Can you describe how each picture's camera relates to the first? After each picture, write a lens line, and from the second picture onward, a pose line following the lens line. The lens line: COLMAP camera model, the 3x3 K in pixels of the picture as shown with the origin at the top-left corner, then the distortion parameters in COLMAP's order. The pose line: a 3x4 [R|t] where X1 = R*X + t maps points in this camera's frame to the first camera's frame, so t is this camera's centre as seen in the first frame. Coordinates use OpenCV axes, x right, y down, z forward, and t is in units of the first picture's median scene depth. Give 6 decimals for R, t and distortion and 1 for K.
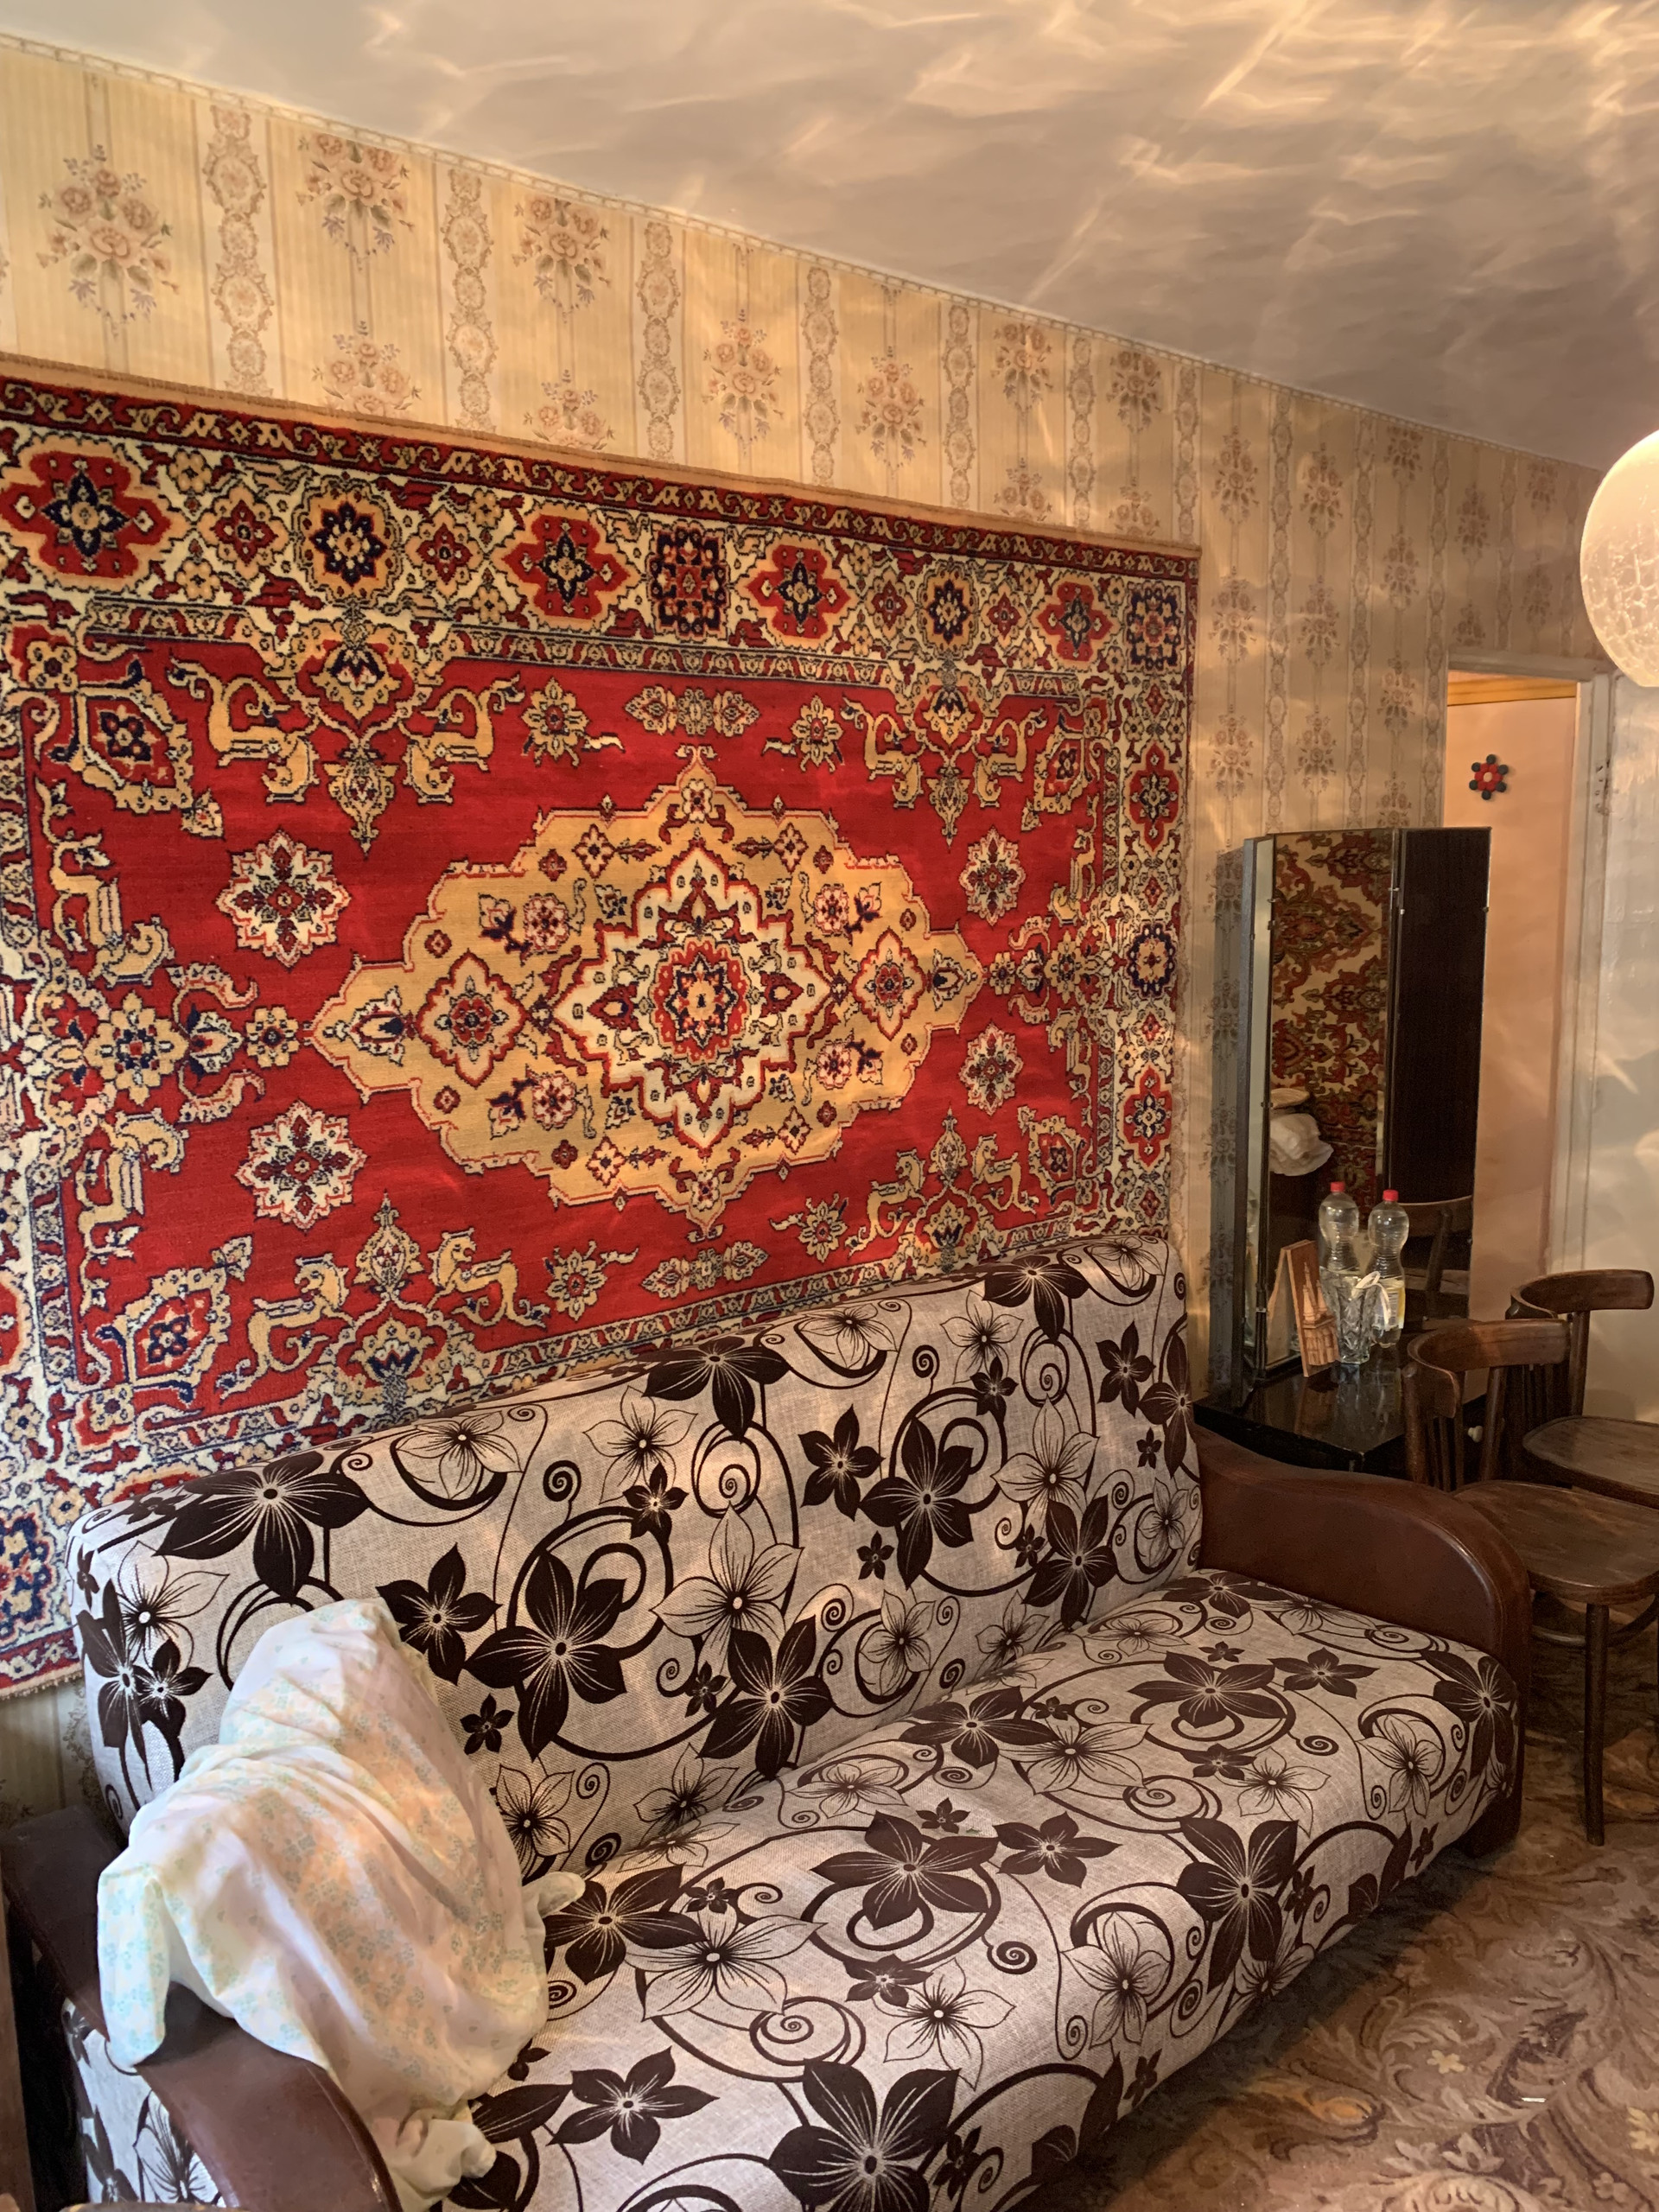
lens RADIAL K [[1676.4, 0, 862.5], [0, 1676.4, 1086.8], [0, 0, 1]] dist [0.020286, -0.020635]
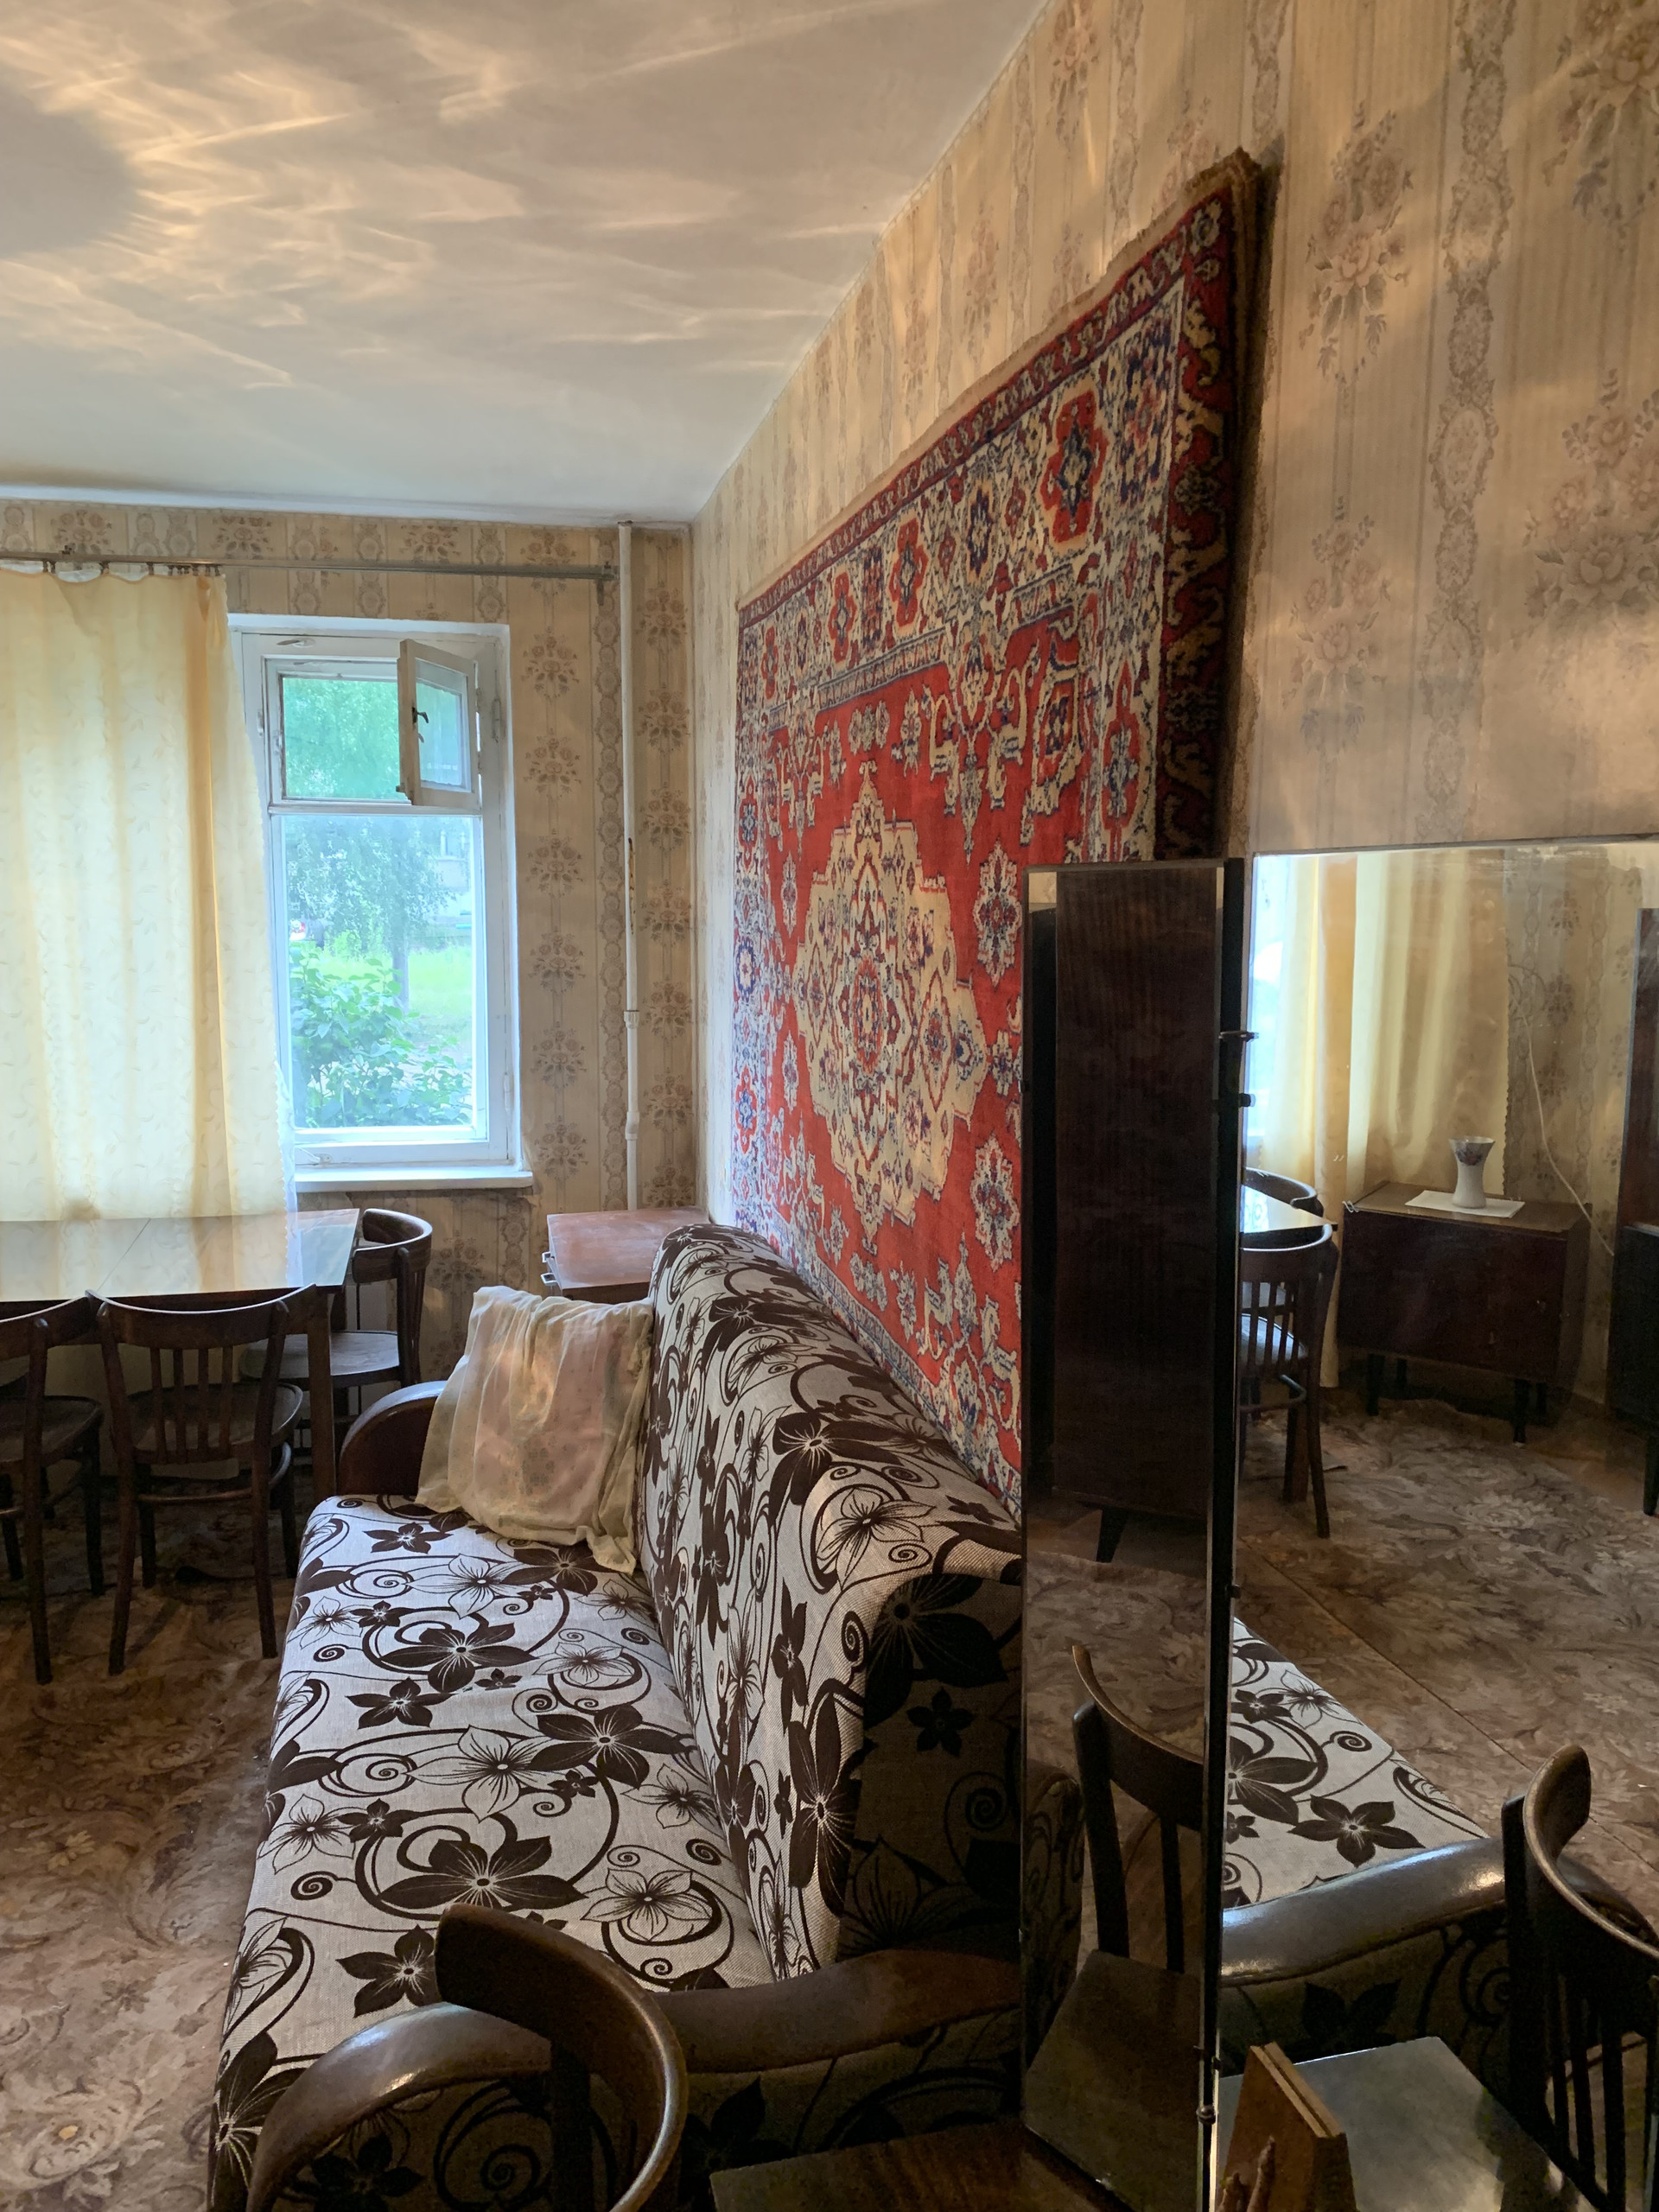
lens RADIAL K [[1676.4, 0, 826.9], [0, 1676.4, 1109.5], [0, 0, 1]] dist [0.020286, -0.020635]
pose [[-0.478163, 0.136945, -0.867529, 1.041105], [-0.131771, 0.965402, 0.225024, -0.286108], [0.868330, 0.221913, -0.443574, 1.877395]]
